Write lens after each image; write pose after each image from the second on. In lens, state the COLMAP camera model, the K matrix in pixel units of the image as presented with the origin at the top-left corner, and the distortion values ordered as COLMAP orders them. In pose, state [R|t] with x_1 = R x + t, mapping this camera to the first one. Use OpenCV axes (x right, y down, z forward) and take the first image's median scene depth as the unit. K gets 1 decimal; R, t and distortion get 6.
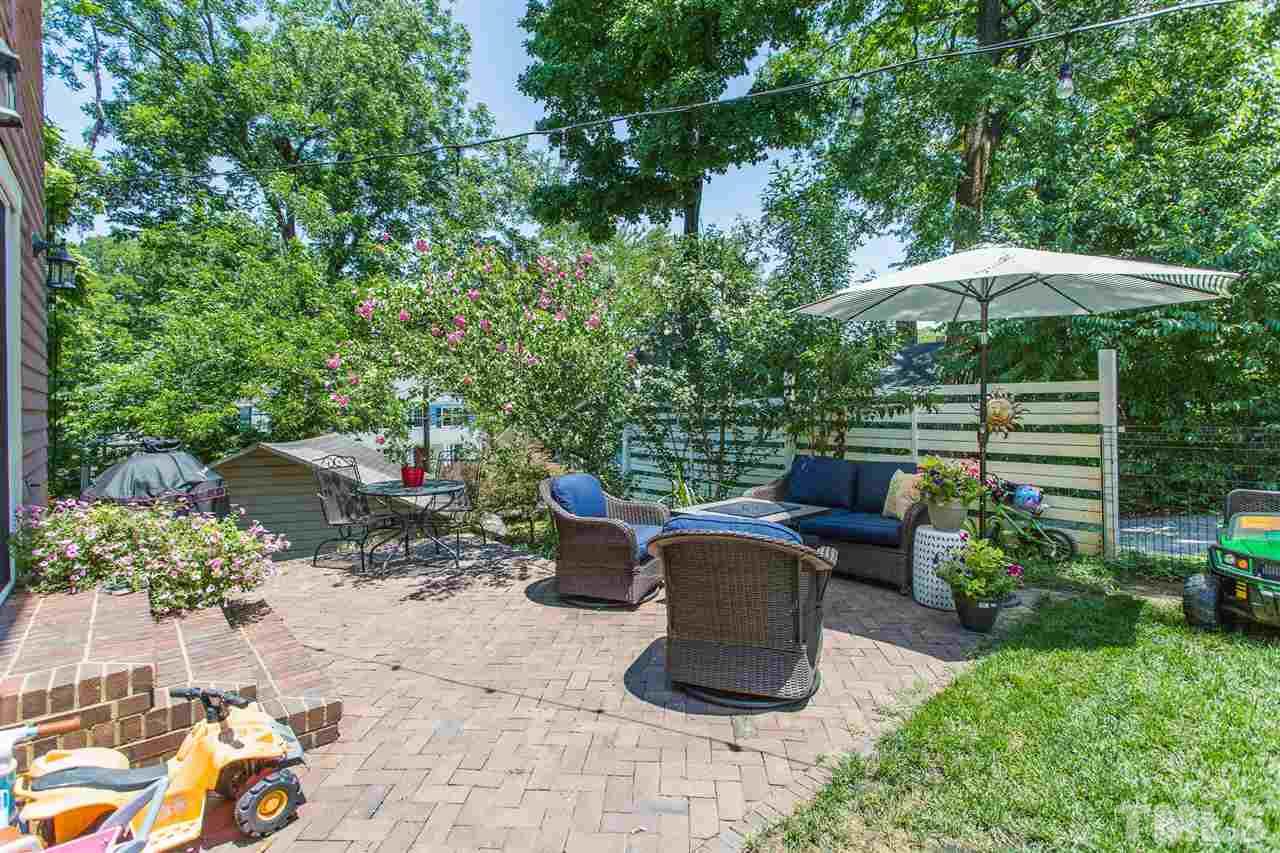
lens RADIAL K [[616.9, 0, 640.0], [0, 616.9, 426.5], [0, 0, 1]] dist [0.000507, 0.000117]
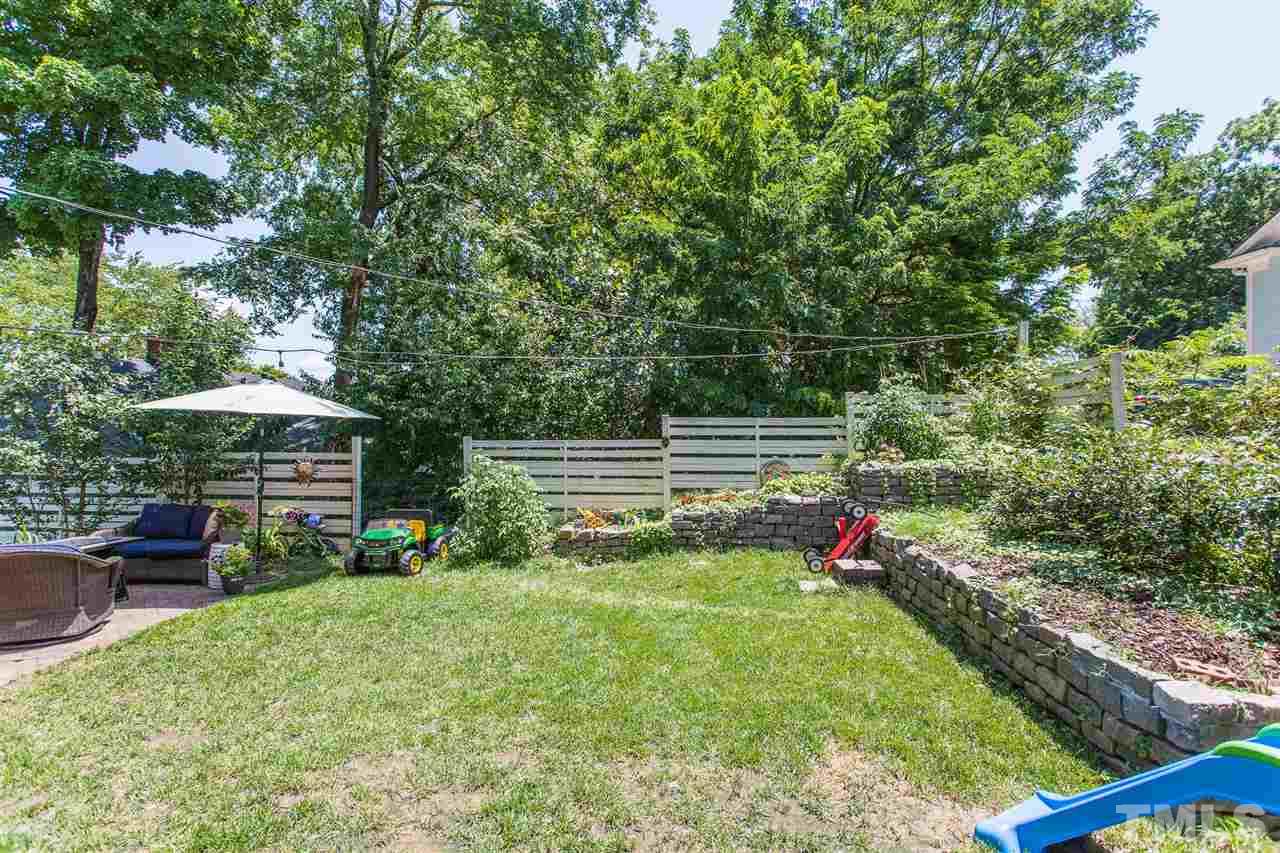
lens RADIAL K [[645.8, 0, 640.0], [0, 645.8, 426.5], [0, 0, 1]] dist [0.036662, 0.000408]
pose [[0.740649, 0.029999, 0.671222, 0.075294], [0.008146, 0.998528, -0.053616, -0.039540], [-0.671843, 0.045178, 0.739315, -0.874030]]
